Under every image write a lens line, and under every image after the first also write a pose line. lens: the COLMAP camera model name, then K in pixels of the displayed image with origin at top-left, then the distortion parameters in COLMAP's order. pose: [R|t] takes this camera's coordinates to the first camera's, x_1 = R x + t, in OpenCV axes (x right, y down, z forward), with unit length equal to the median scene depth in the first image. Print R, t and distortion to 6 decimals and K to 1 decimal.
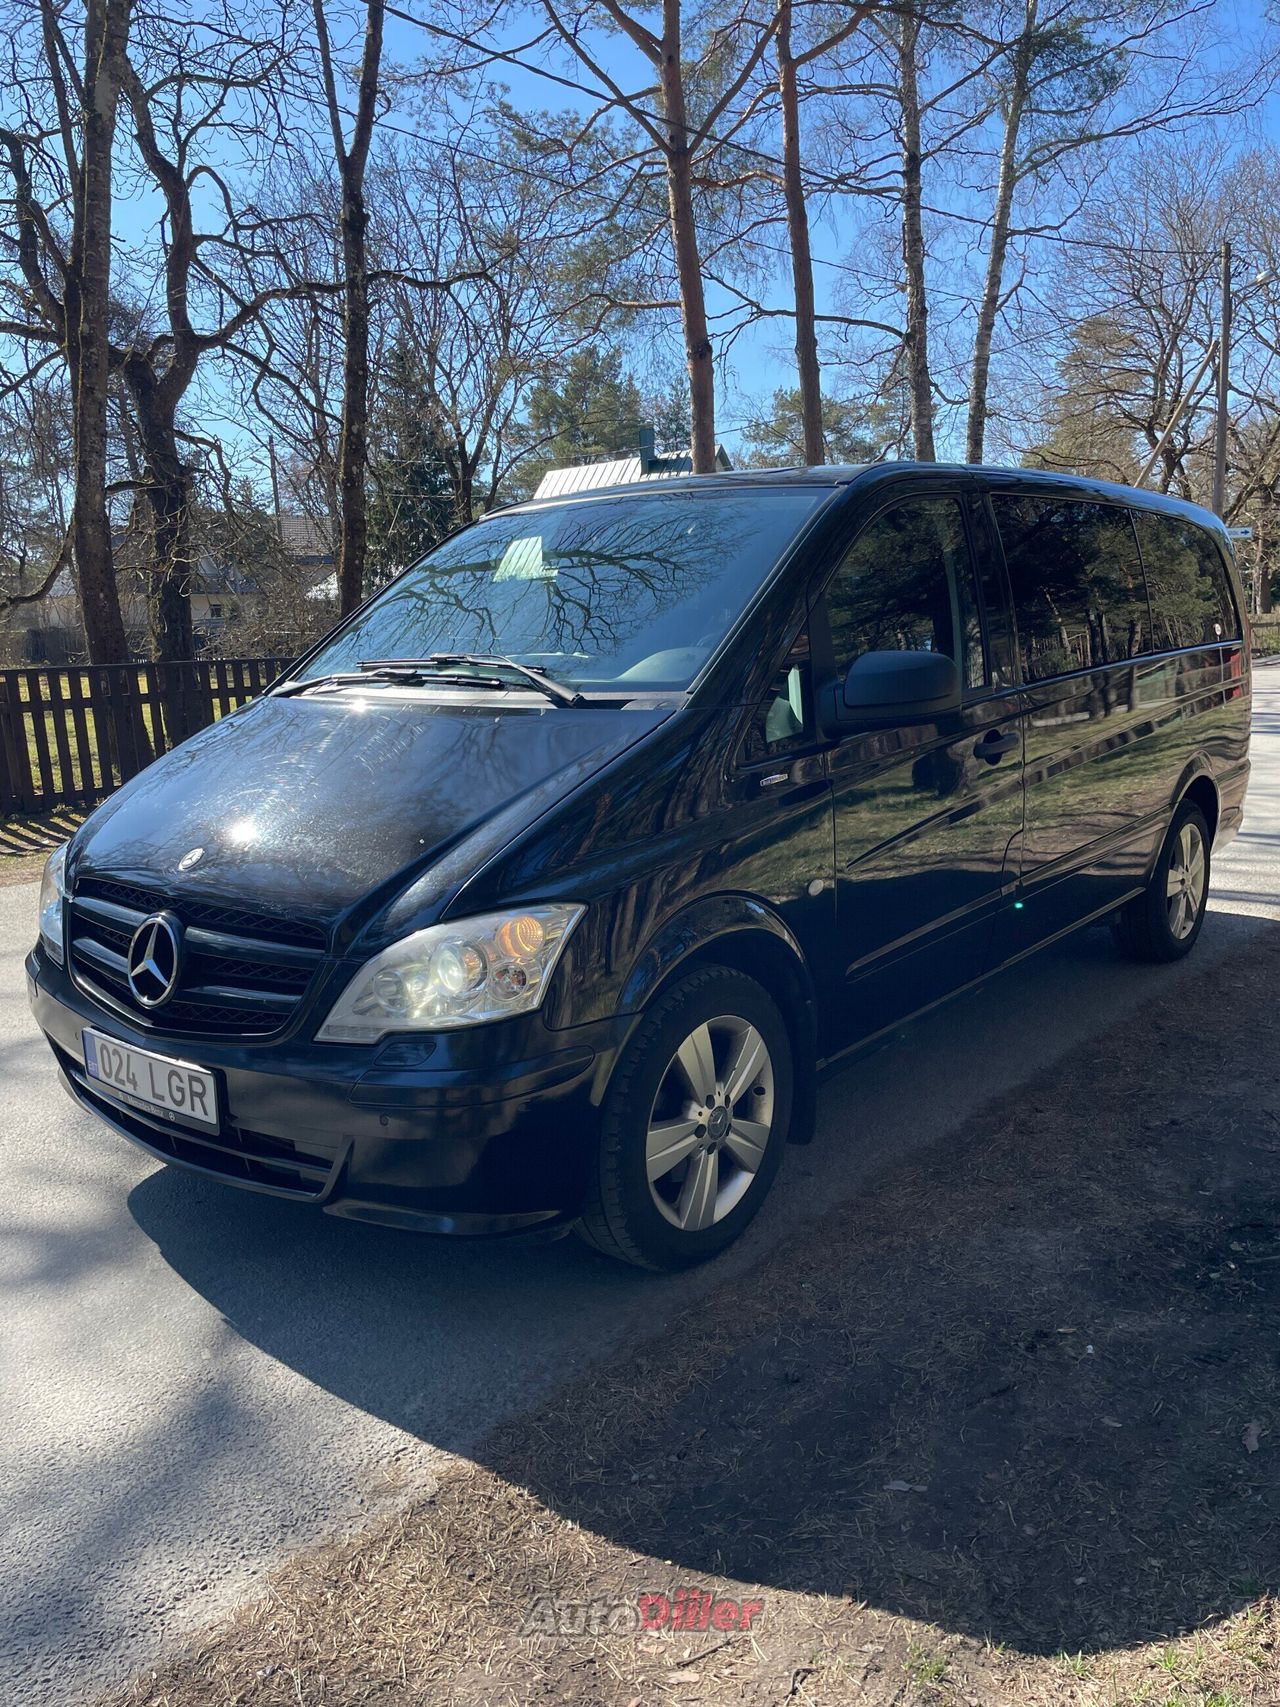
lens RADIAL K [[1287.9, 0, 640.0], [0, 1287.9, 853.5], [0, 0, 1]] dist [0.005266, 0.003159]
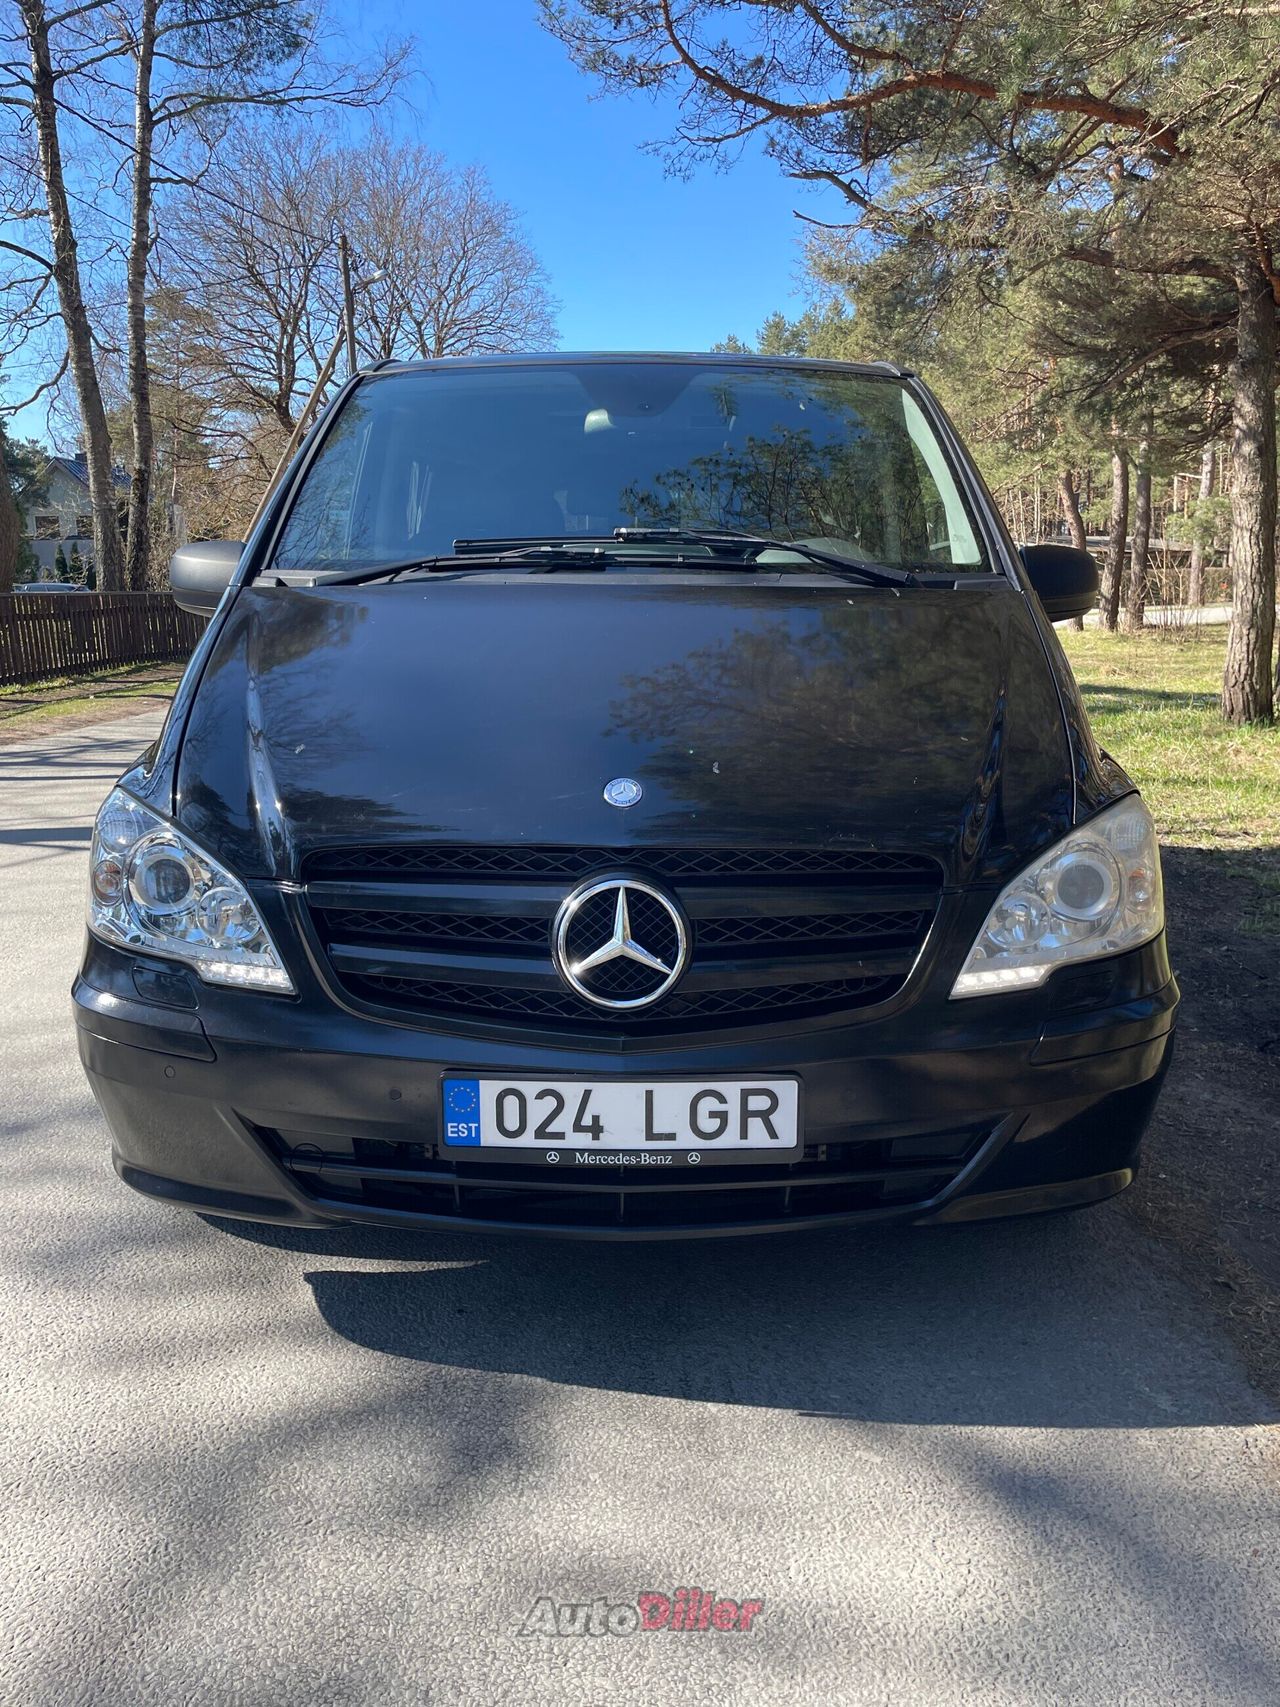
lens RADIAL K [[1304.7, 0, 640.0], [0, 1304.7, 815.1], [0, 0, 1]] dist [0.001340, 0.000373]
pose [[0.788506, -0.089653, 0.608457, -0.783108], [0.095461, 0.995169, 0.022925, 0.001405], [-0.607573, 0.040008, 0.793256, 0.446371]]
